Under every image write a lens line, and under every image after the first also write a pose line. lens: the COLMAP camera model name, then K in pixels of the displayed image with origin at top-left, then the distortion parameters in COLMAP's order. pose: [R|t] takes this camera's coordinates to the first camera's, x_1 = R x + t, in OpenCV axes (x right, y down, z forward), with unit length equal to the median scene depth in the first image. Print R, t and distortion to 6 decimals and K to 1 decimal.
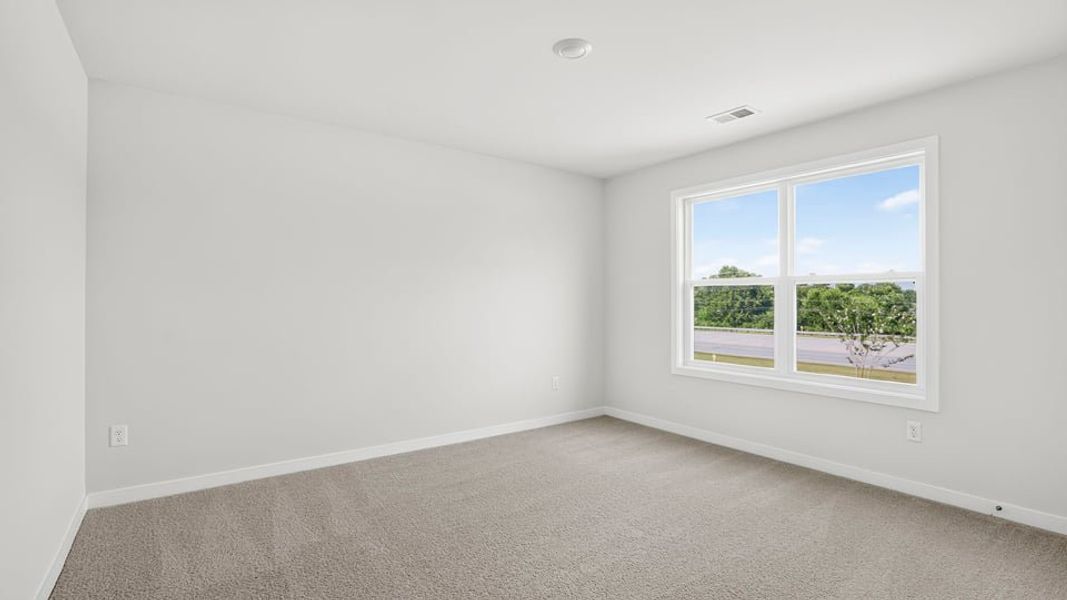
lens RADIAL K [[494.8, 0, 537.9], [0, 494.8, 298.7], [0, 0, 1]] dist [-0.044167, 0.000324]
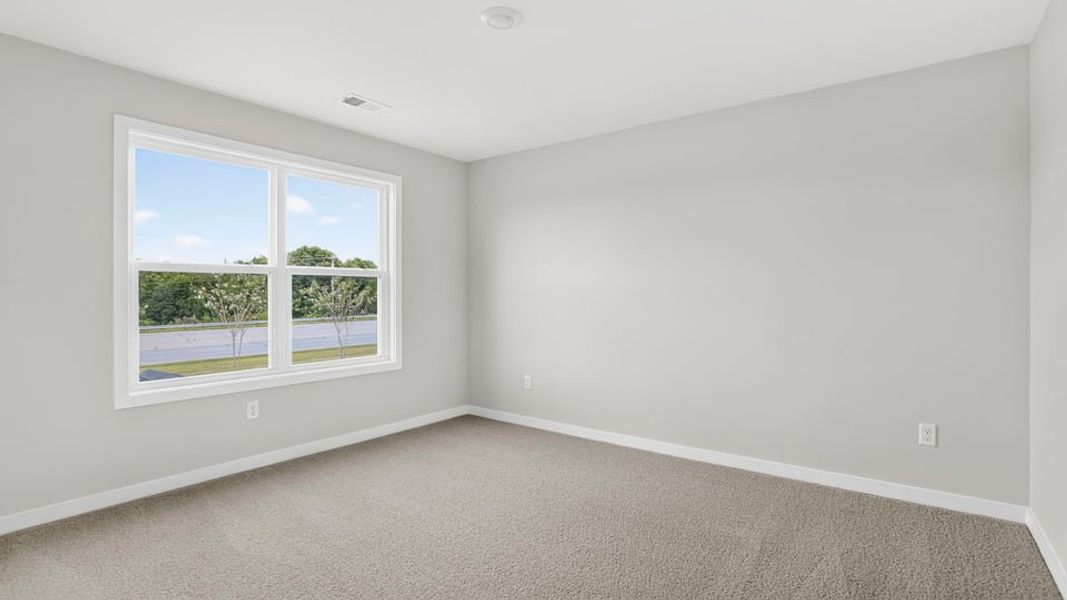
lens RADIAL K [[494.8, 0, 537.9], [0, 494.8, 298.7], [0, 0, 1]] dist [-0.044167, 0.000324]
pose [[-0.291668, -0.007944, 0.956487, -0.544231], [-0.003643, 0.999967, 0.007194, 0.013641], [-0.956513, -0.001386, -0.291688, 0.823819]]
